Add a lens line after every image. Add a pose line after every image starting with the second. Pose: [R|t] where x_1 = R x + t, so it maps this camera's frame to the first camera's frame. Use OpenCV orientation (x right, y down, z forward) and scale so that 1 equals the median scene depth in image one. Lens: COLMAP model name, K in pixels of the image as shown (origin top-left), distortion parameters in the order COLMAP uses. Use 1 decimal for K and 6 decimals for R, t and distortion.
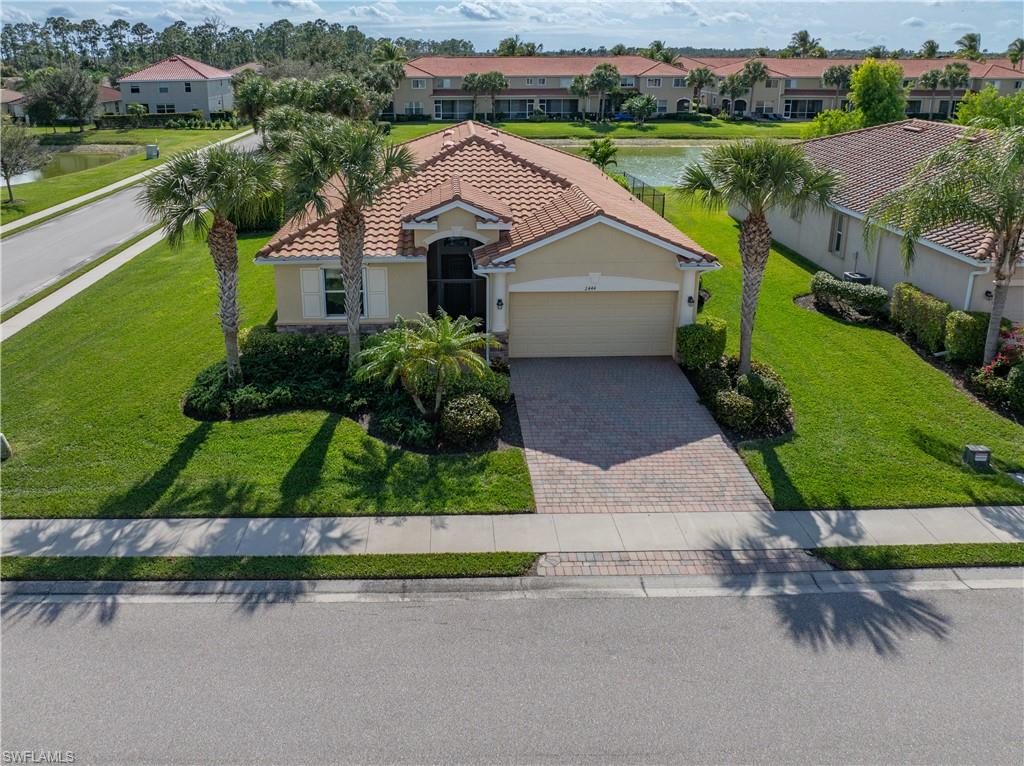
lens RADIAL K [[753.0, 0, 465.3], [0, 753.0, 258.0], [0, 0, 1]] dist [-0.030621, -0.002492]
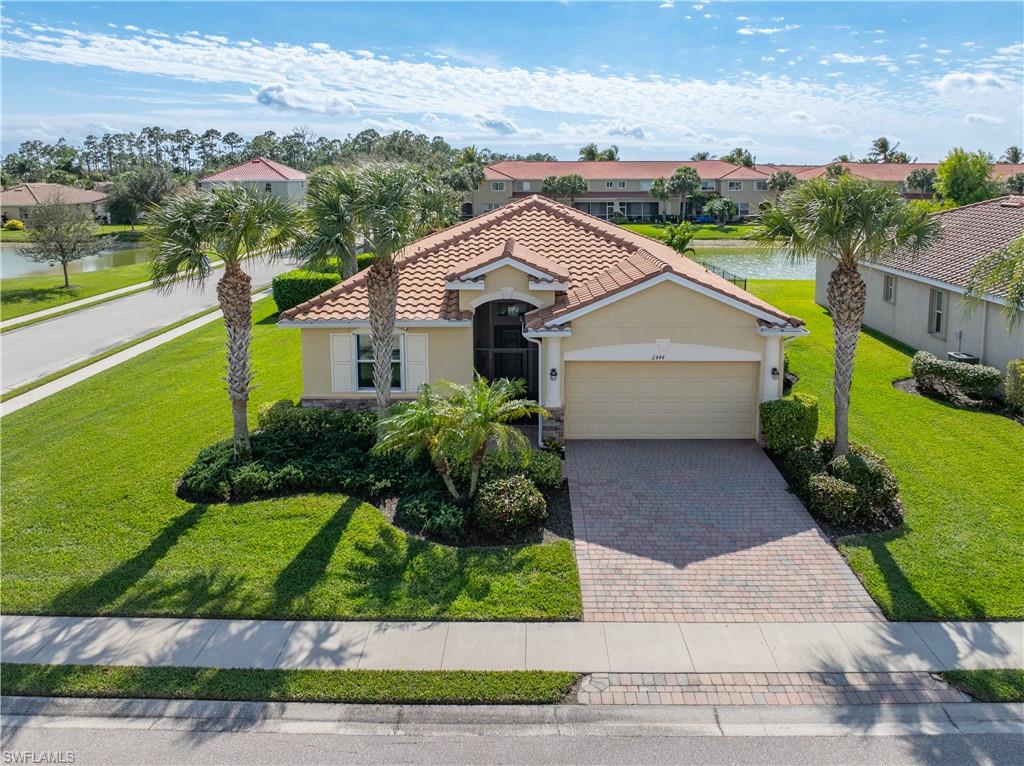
lens RADIAL K [[752.2, 0, 534.1], [0, 752.2, 268.6], [0, 0, 1]] dist [-0.033382, -0.006913]
pose [[0.999725, 0.006969, -0.022374, 0.046669], [-0.009950, 0.990657, -0.136017, 0.064748], [0.021217, 0.136202, 0.990454, 0.138977]]
